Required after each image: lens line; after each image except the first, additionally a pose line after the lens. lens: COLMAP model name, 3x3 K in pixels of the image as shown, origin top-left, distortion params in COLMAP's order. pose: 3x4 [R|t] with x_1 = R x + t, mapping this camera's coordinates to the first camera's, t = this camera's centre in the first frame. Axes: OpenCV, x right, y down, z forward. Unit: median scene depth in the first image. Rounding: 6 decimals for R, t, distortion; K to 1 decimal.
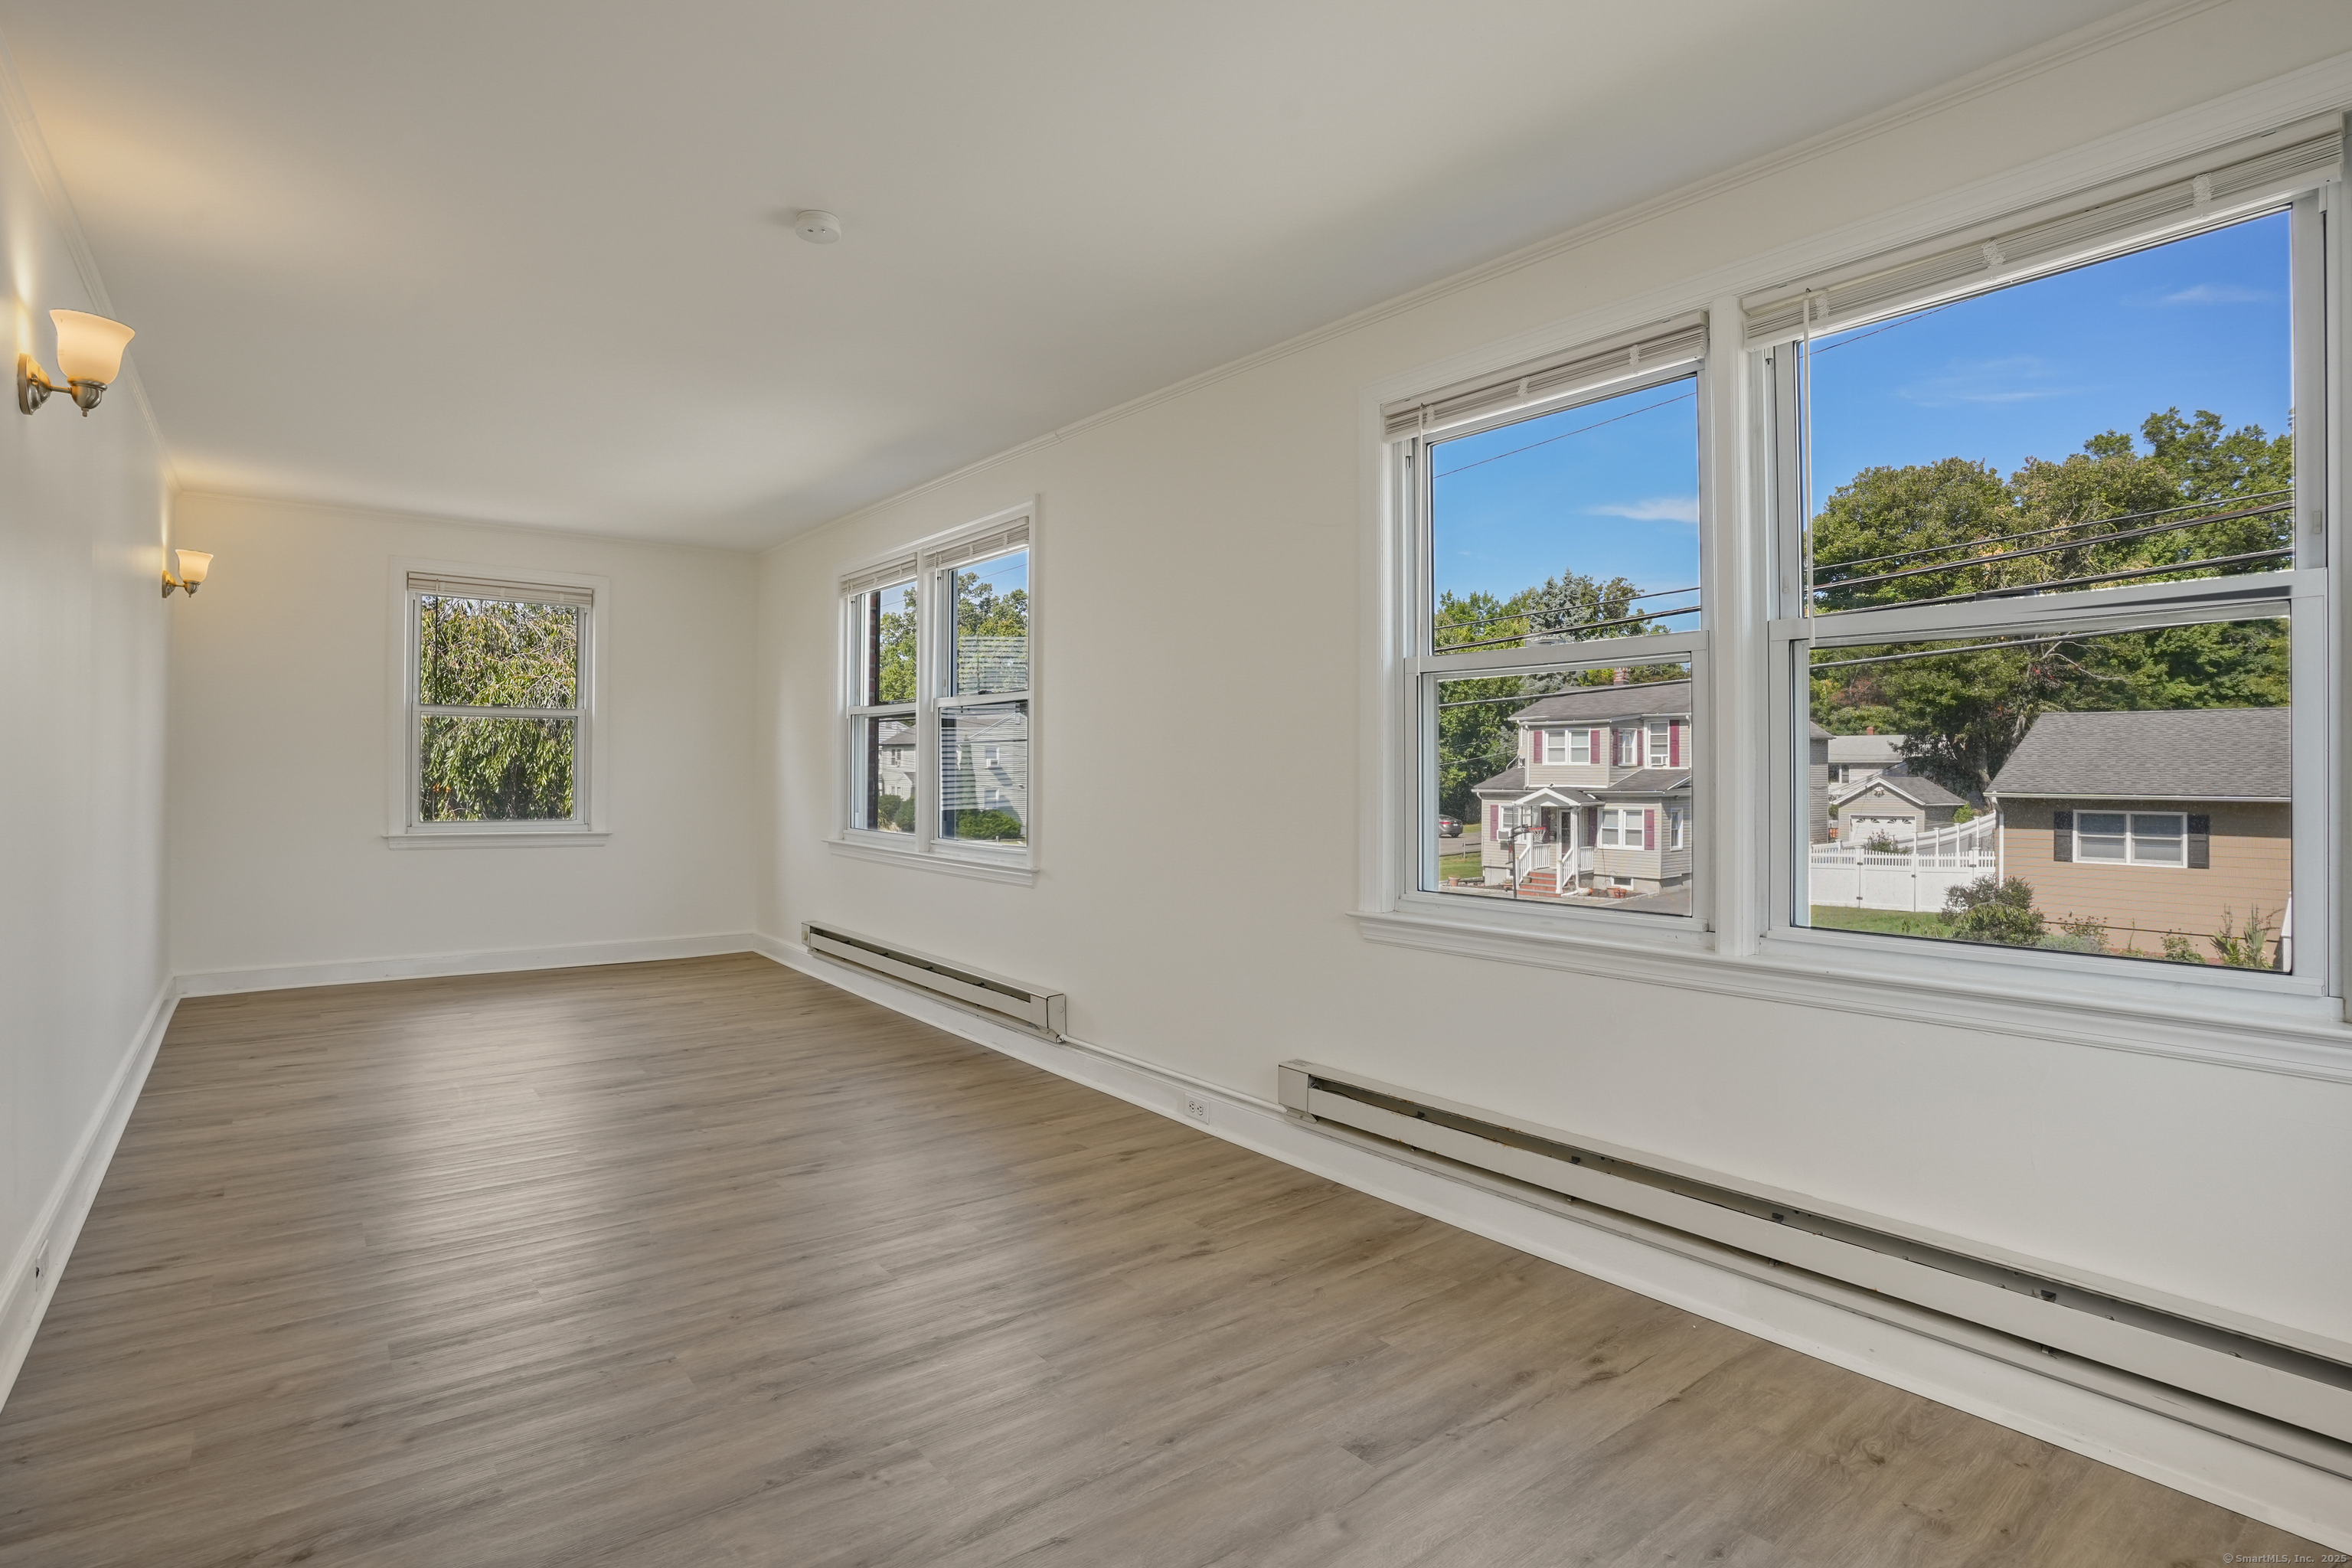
lens RADIAL K [[1180.6, 0, 1176.0], [0, 1180.6, 784.0], [0, 0, 1]] dist [-0.087521, 0.039195]
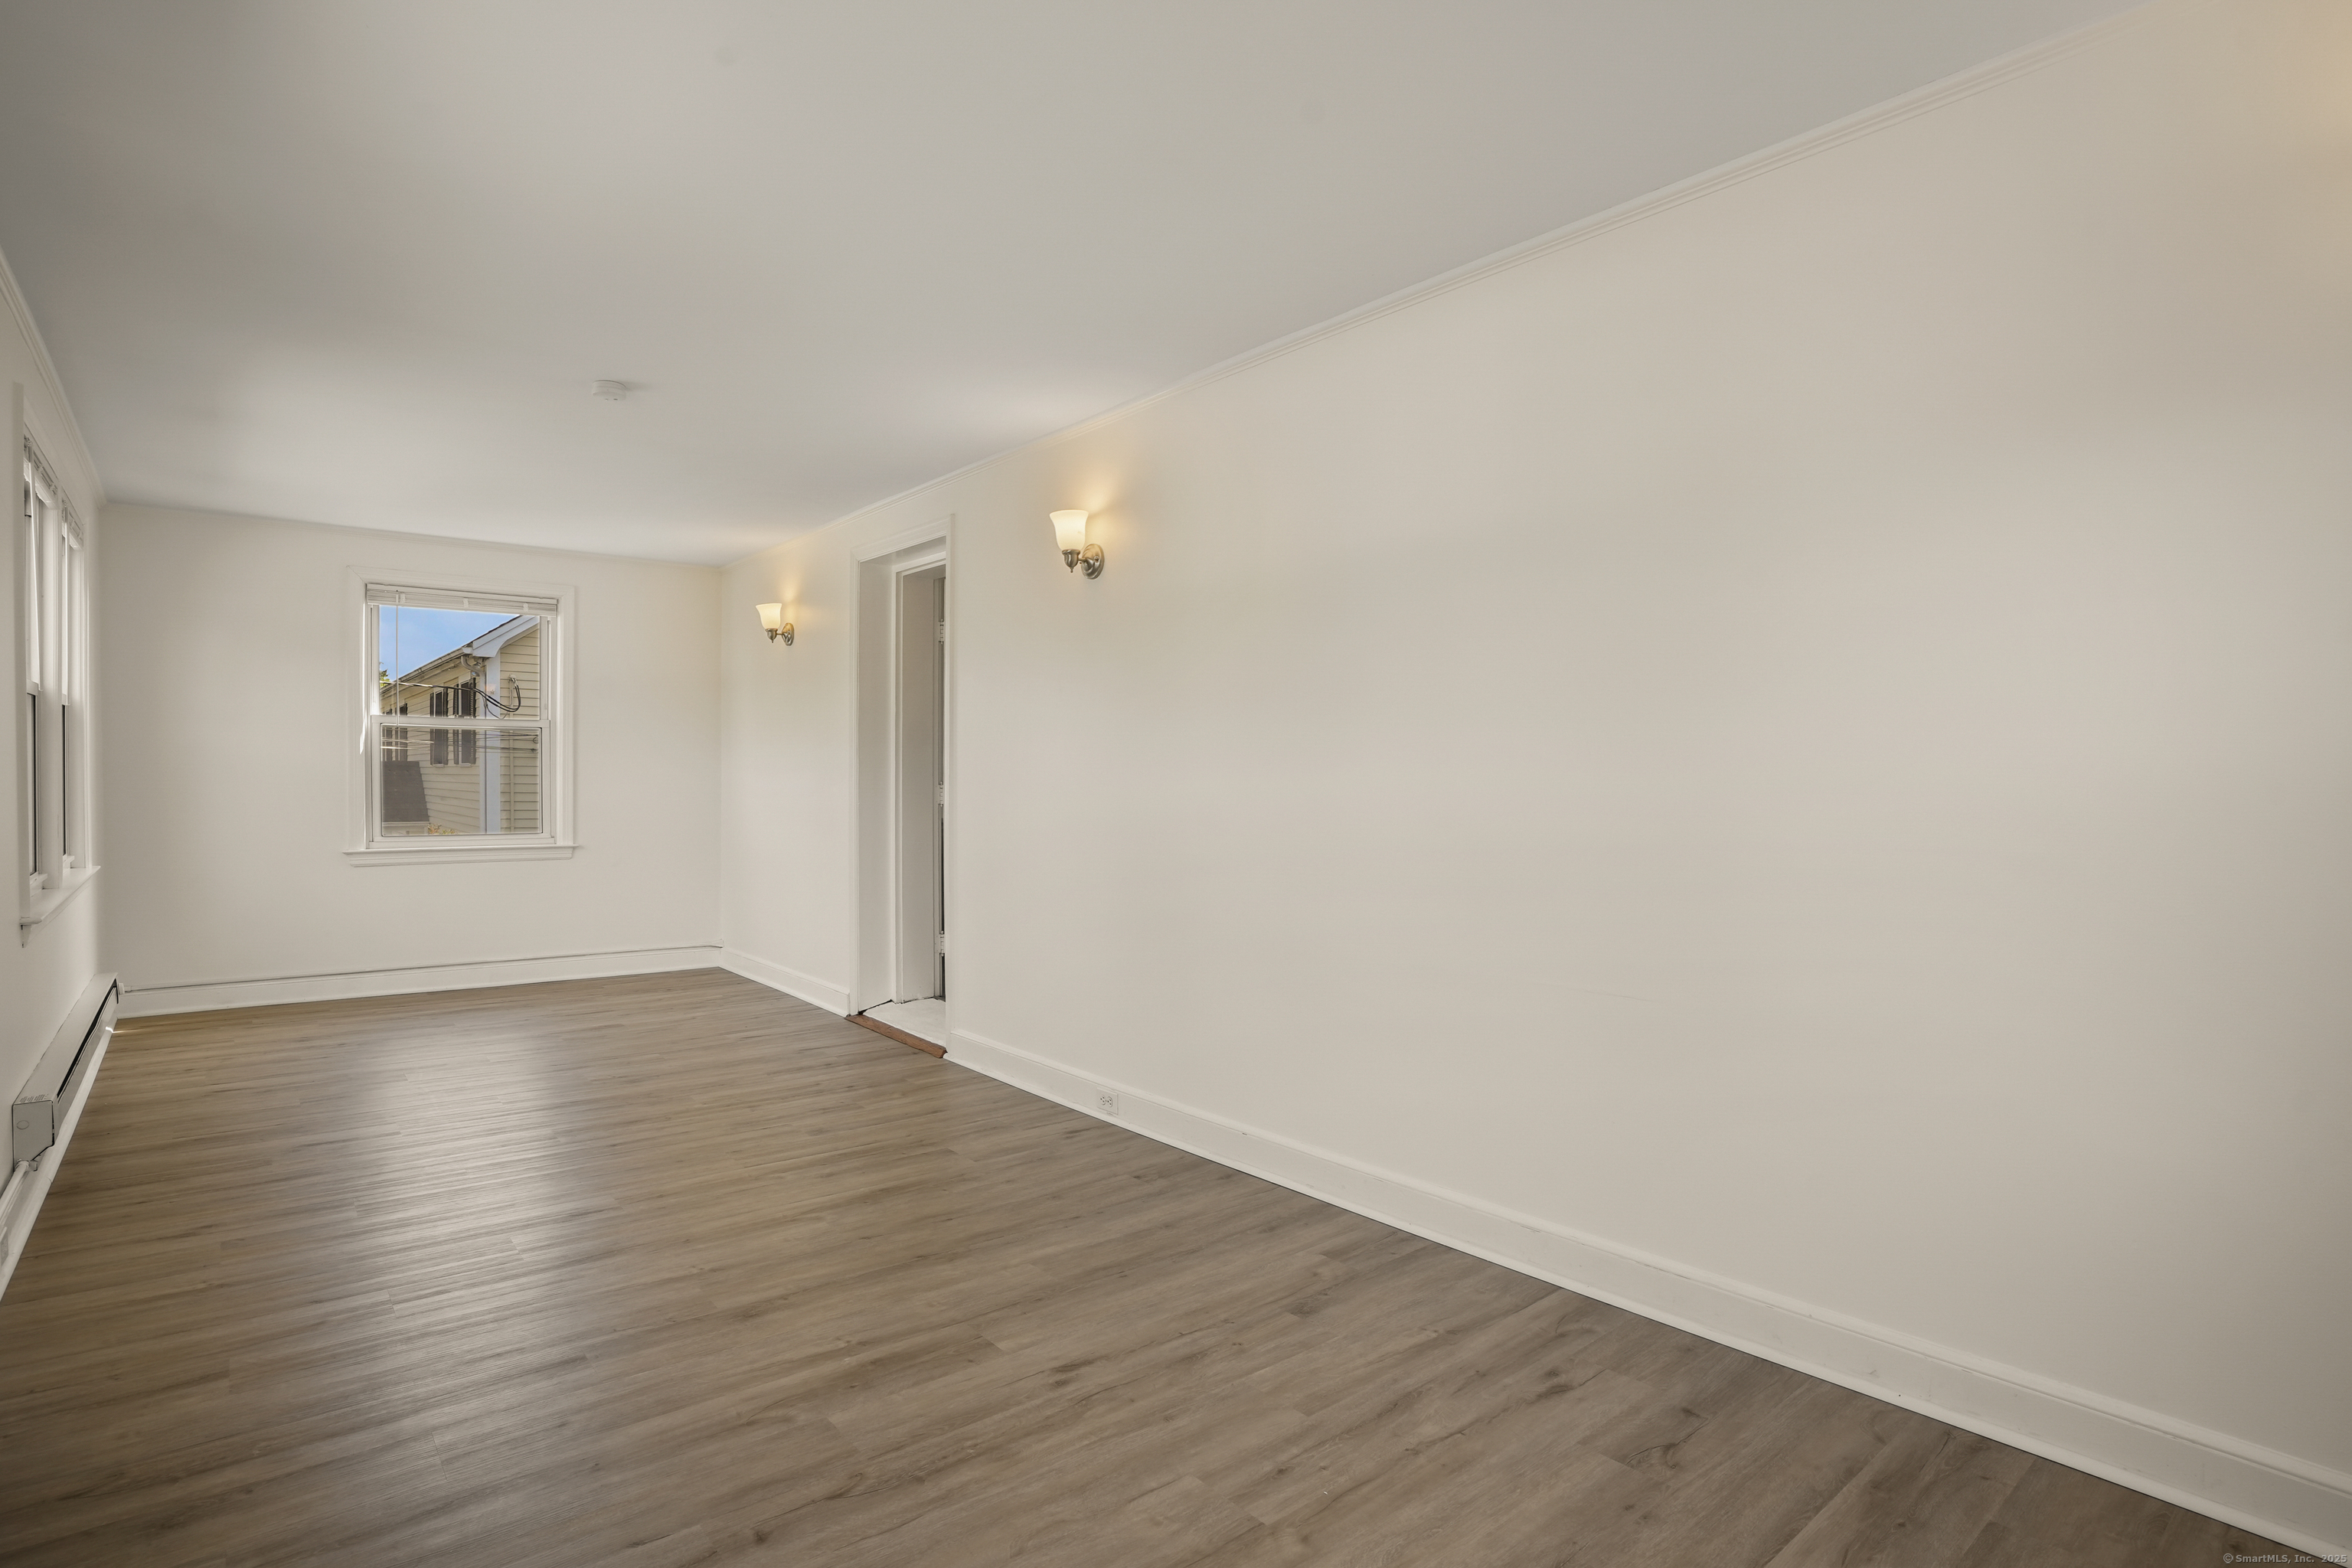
lens RADIAL K [[1146.1, 0, 1176.0], [0, 1146.1, 784.0], [0, 0, 1]] dist [-0.034429, 0.014235]
pose [[-0.999299, -0.013107, -0.035055, -0.945912], [-0.013364, 0.999885, 0.007114, -0.036978], [0.034958, 0.007578, -0.999360, 2.391670]]
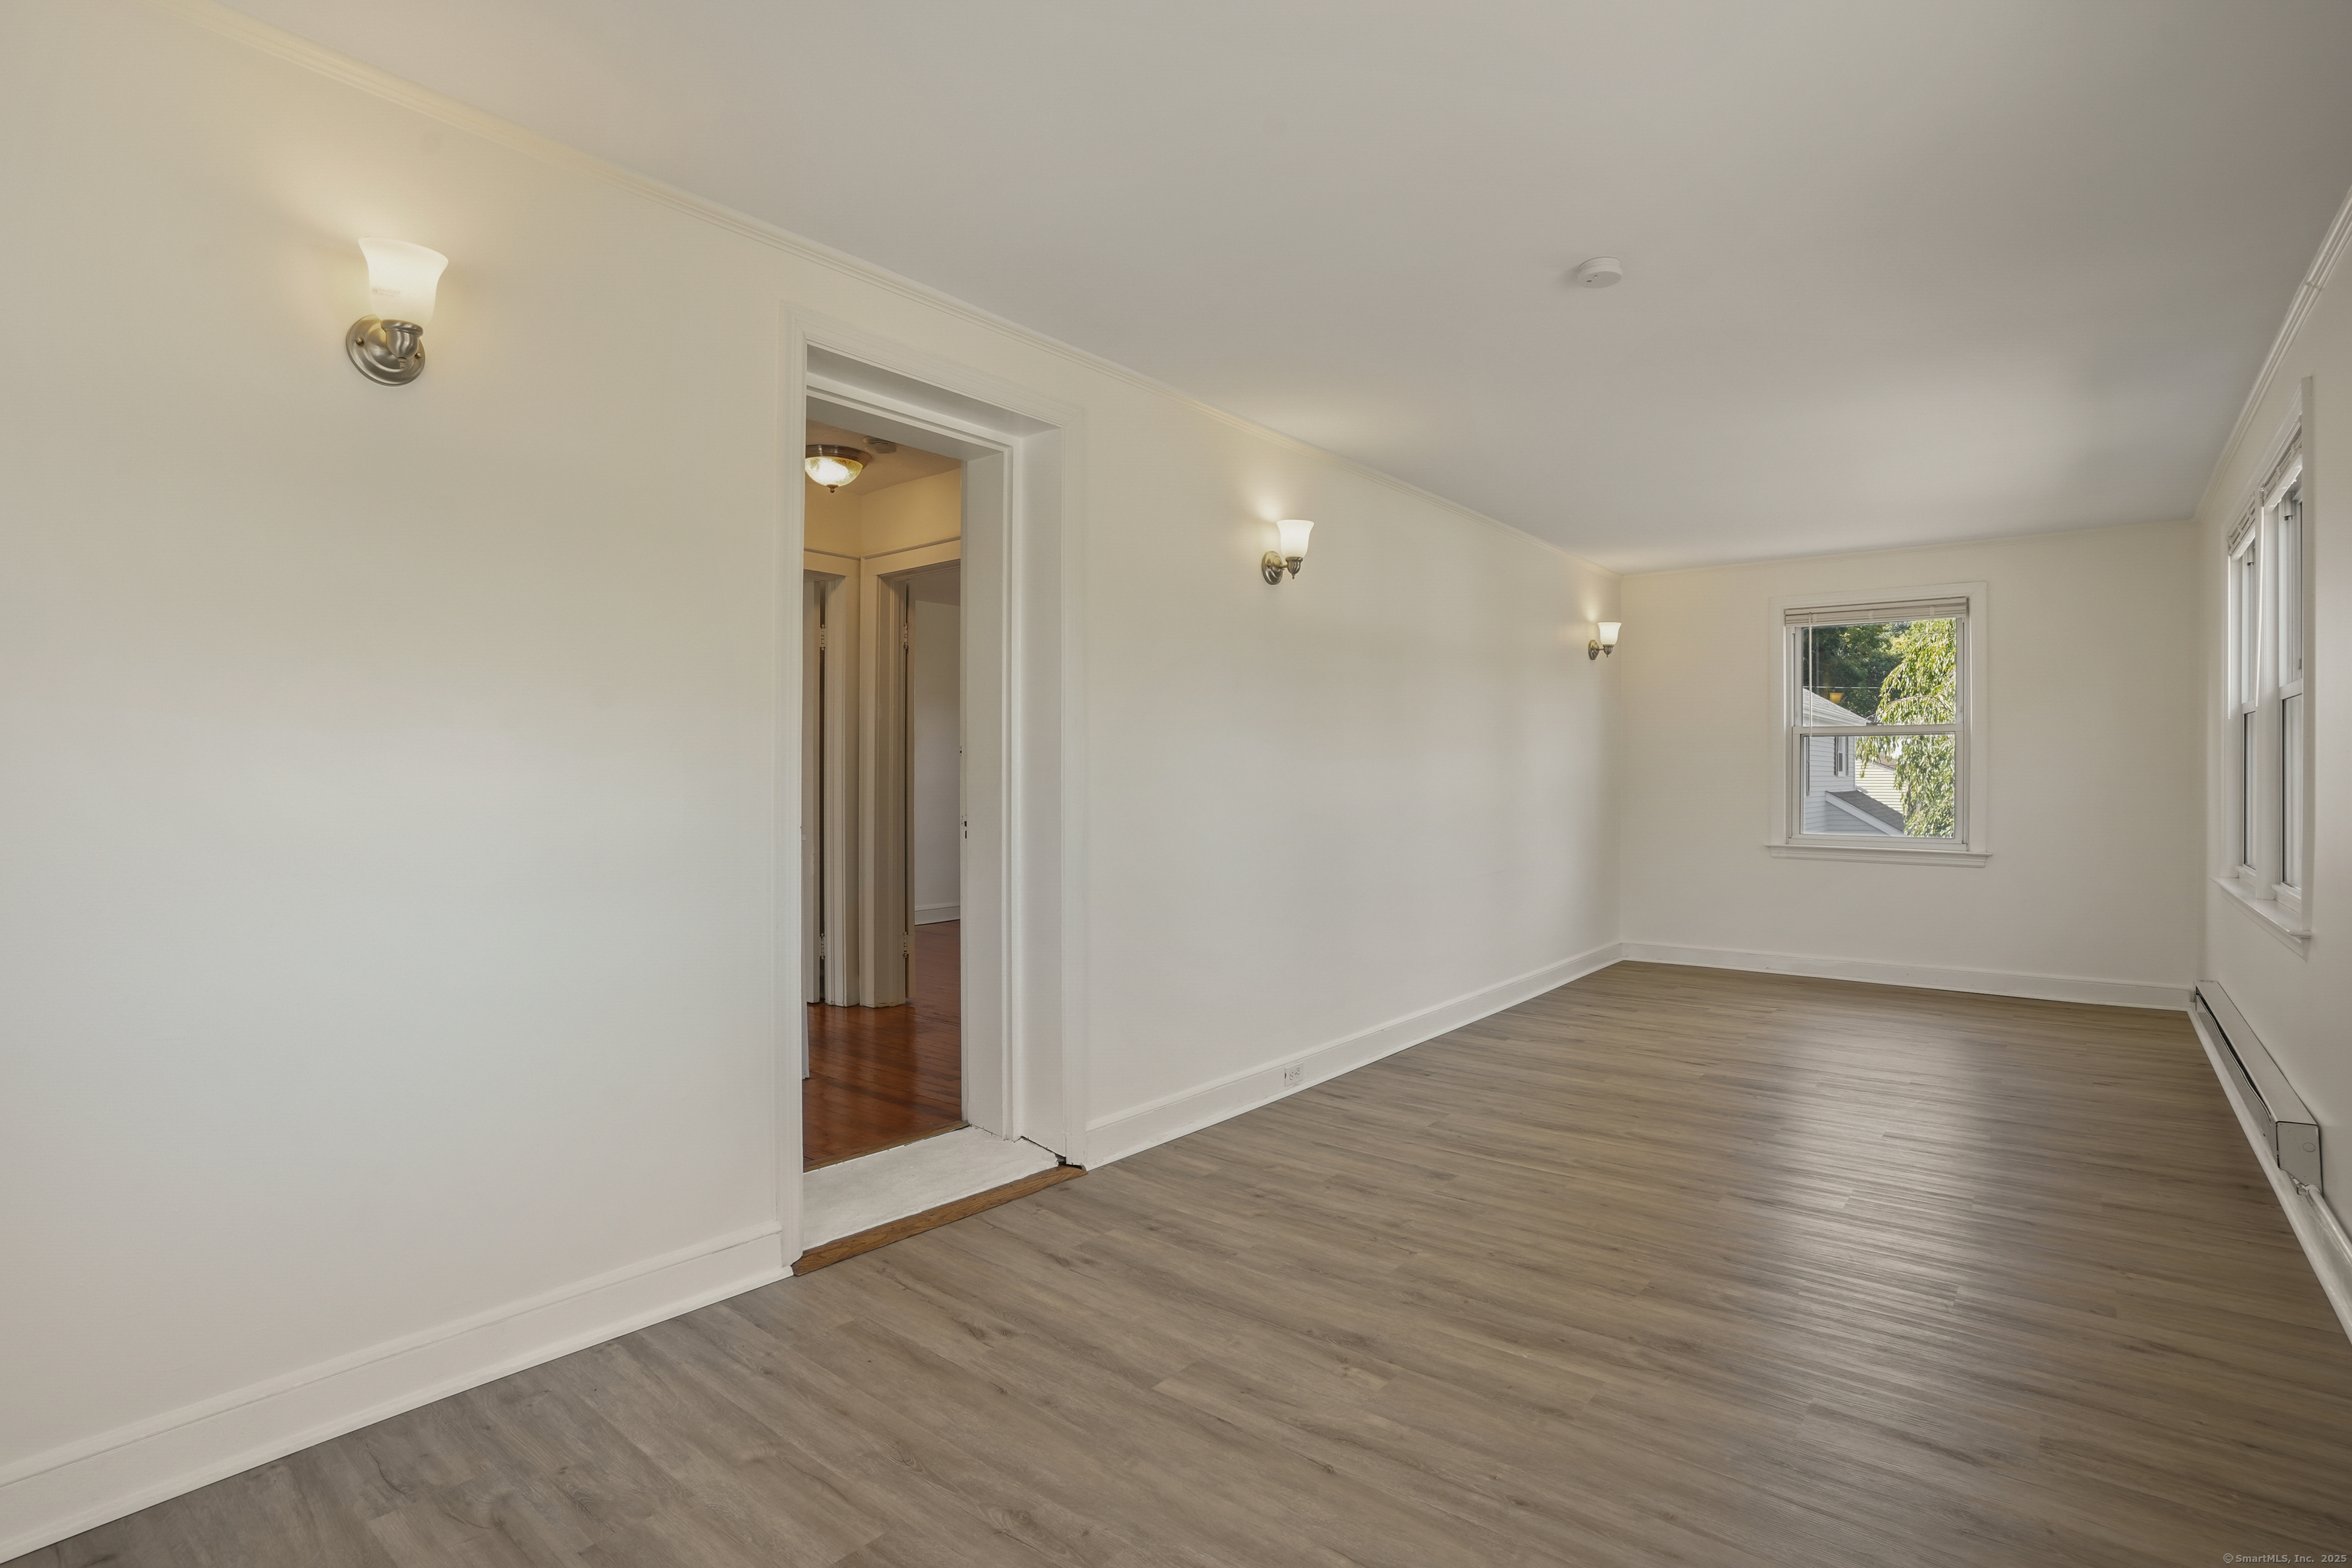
lens RADIAL K [[1146.1, 0, 1176.0], [0, 1146.1, 784.0], [0, 0, 1]] dist [-0.034429, 0.014235]
pose [[0.229834, -0.003682, -0.973223, 0.607053], [-0.008884, 0.999943, -0.005881, -0.007018], [0.973189, 0.009998, 0.229788, 0.370640]]
